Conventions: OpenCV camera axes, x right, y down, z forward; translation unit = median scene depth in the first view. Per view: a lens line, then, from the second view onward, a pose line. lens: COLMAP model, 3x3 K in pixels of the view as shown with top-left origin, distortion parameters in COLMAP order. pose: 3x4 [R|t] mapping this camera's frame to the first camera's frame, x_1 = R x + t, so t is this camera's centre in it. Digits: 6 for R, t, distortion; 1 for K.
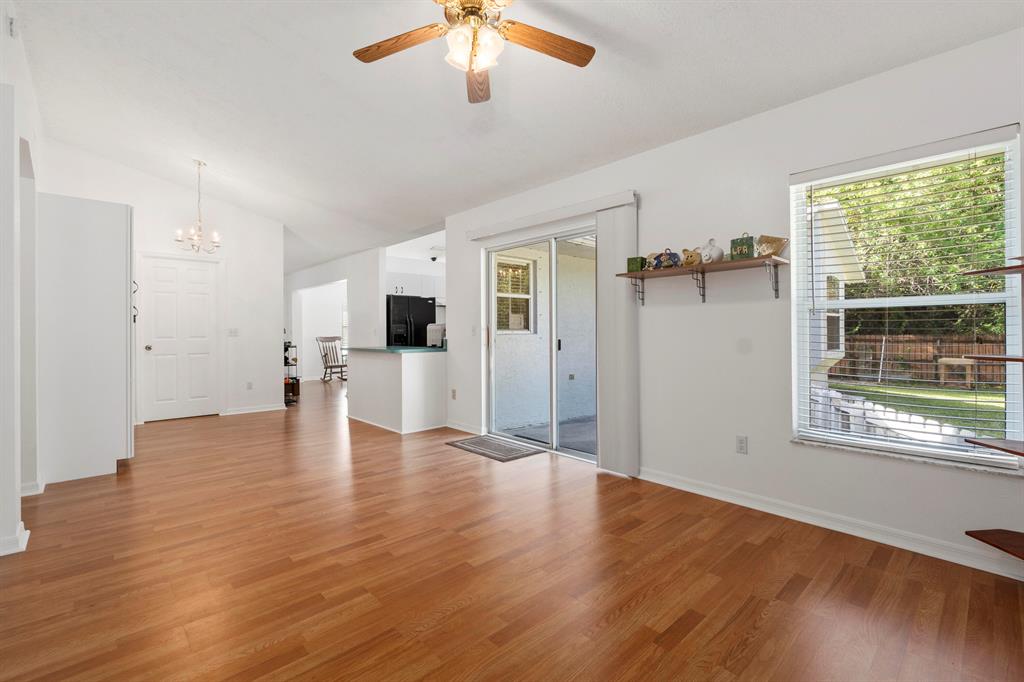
lens RADIAL K [[453.9, 0, 499.2], [0, 453.9, 330.6], [0, 0, 1]] dist [-0.000428, -0.000027]
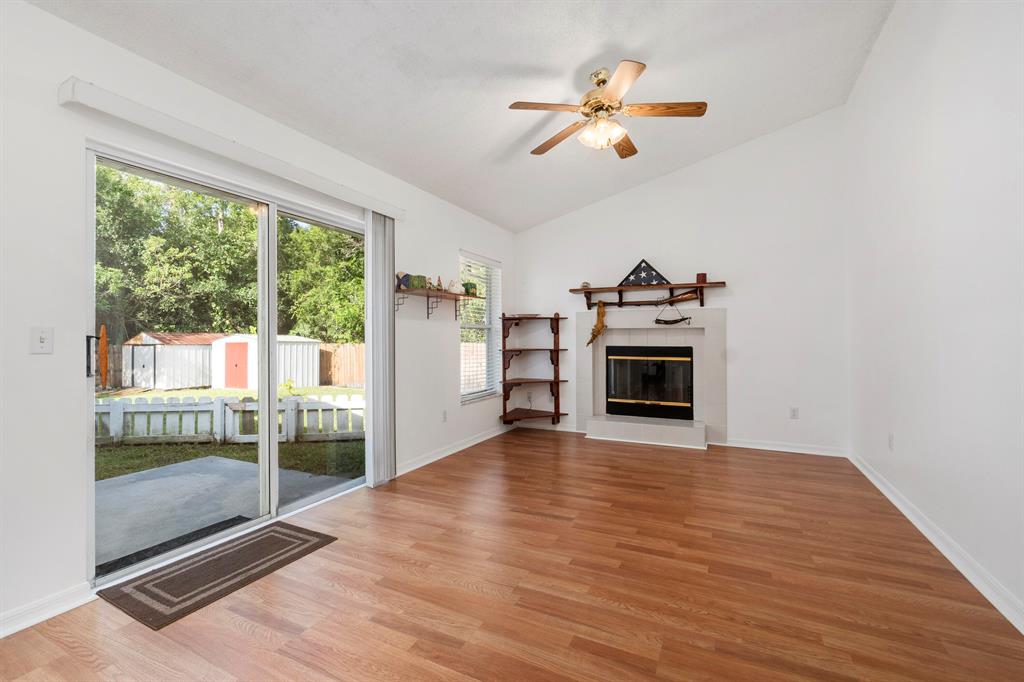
lens RADIAL K [[449.7, 0, 510.8], [0, 449.7, 338.7], [0, 0, 1]] dist [-0.003107, -0.000270]
pose [[-0.379349, 0.011881, 0.925178, -0.864495], [0.009293, 0.999916, -0.009030, 0.010613], [-0.925207, 0.005172, -0.379427, 1.271265]]
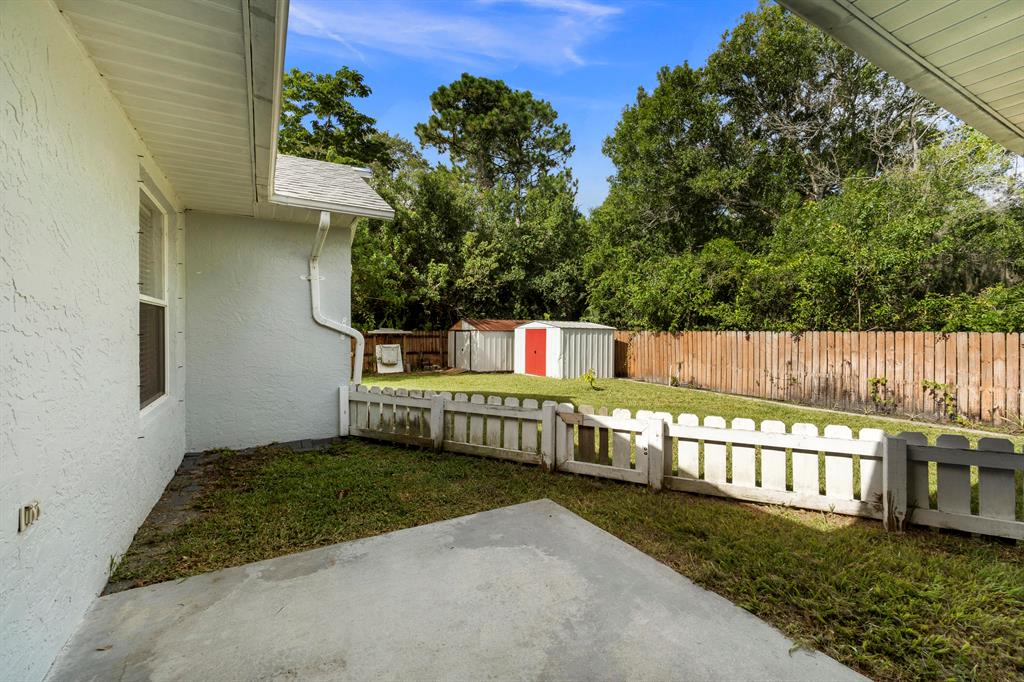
lens RADIAL K [[453.9, 0, 499.2], [0, 453.9, 330.6], [0, 0, 1]] dist [-0.000428, -0.000027]
pose [[0.213391, 0.005604, 0.976951, -0.016389], [-0.001237, 0.999984, -0.005466, 0.026170], [-0.976966, -0.000042, 0.213394, 1.535373]]
